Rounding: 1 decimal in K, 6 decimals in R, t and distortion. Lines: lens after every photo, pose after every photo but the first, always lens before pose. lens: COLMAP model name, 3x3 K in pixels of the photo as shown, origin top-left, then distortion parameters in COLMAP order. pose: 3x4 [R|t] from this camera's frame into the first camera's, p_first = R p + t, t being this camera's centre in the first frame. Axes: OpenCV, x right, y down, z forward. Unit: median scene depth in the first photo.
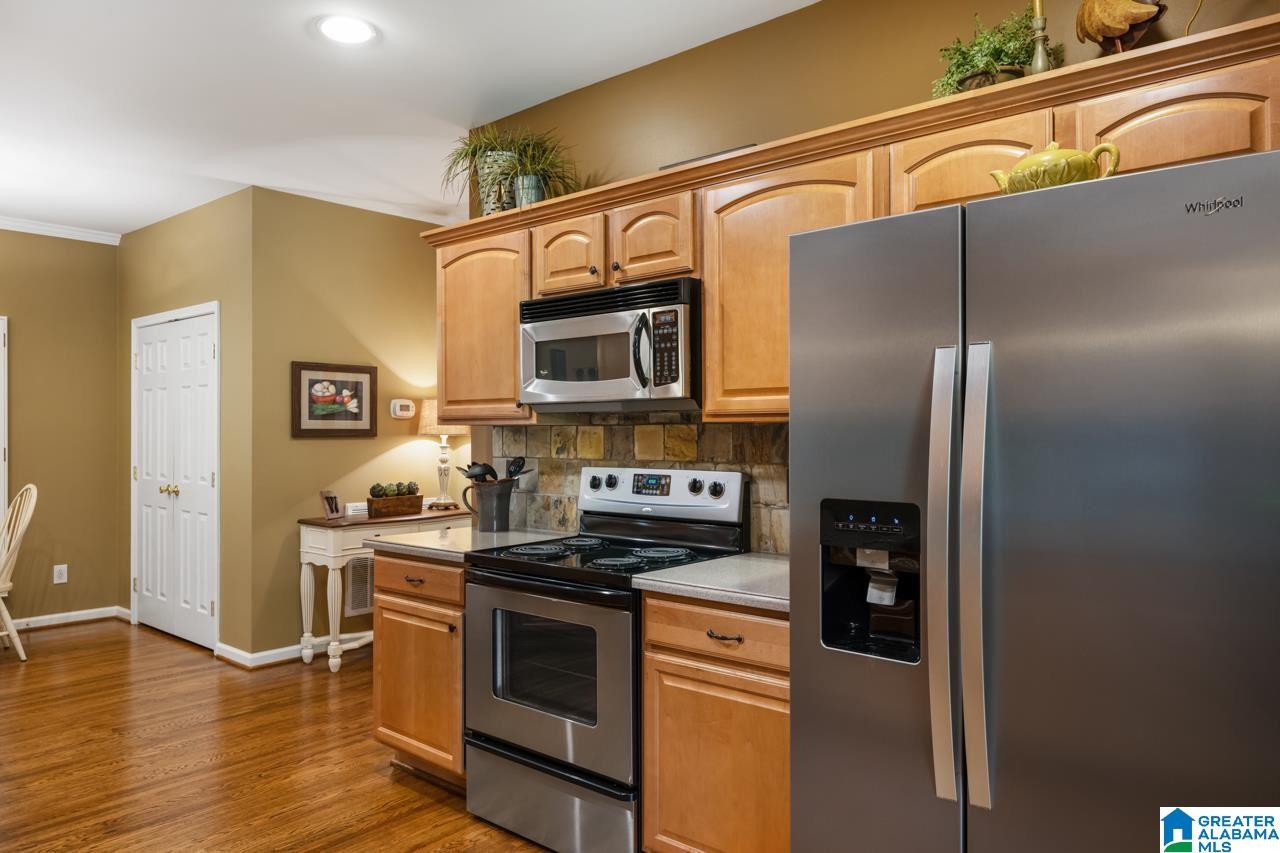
lens RADIAL K [[854.2, 0, 640.0], [0, 854.2, 431.7], [0, 0, 1]] dist [-0.000595, 0.002092]
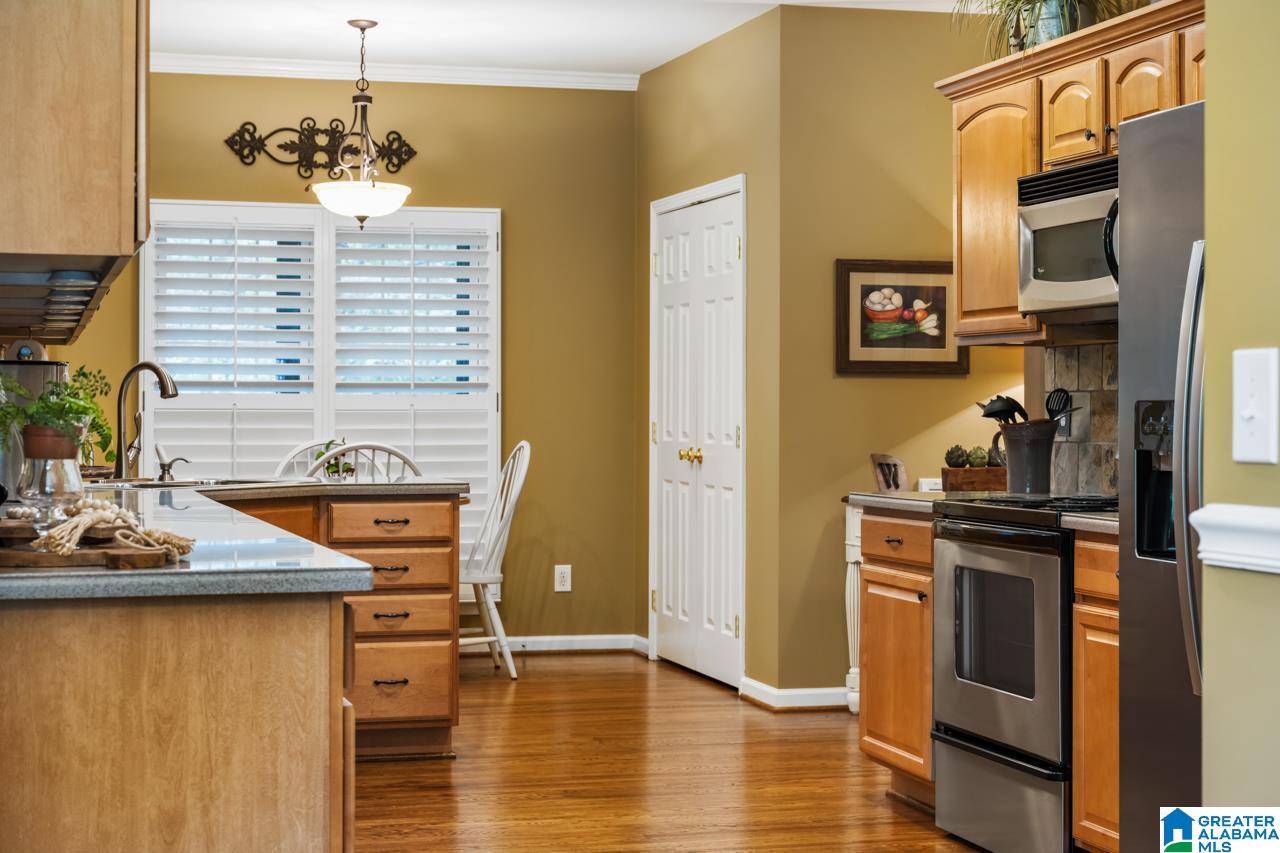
lens RADIAL K [[2205.3, 0, 640.0], [0, 2205.3, 426.5], [0, 0, 1]] dist [-0.009778, 0.037254]
pose [[0.829111, 0.008424, -0.559020, 0.440449], [-0.003605, 0.999946, 0.009722, 0.032803], [0.559072, -0.006045, 0.829097, -0.527143]]
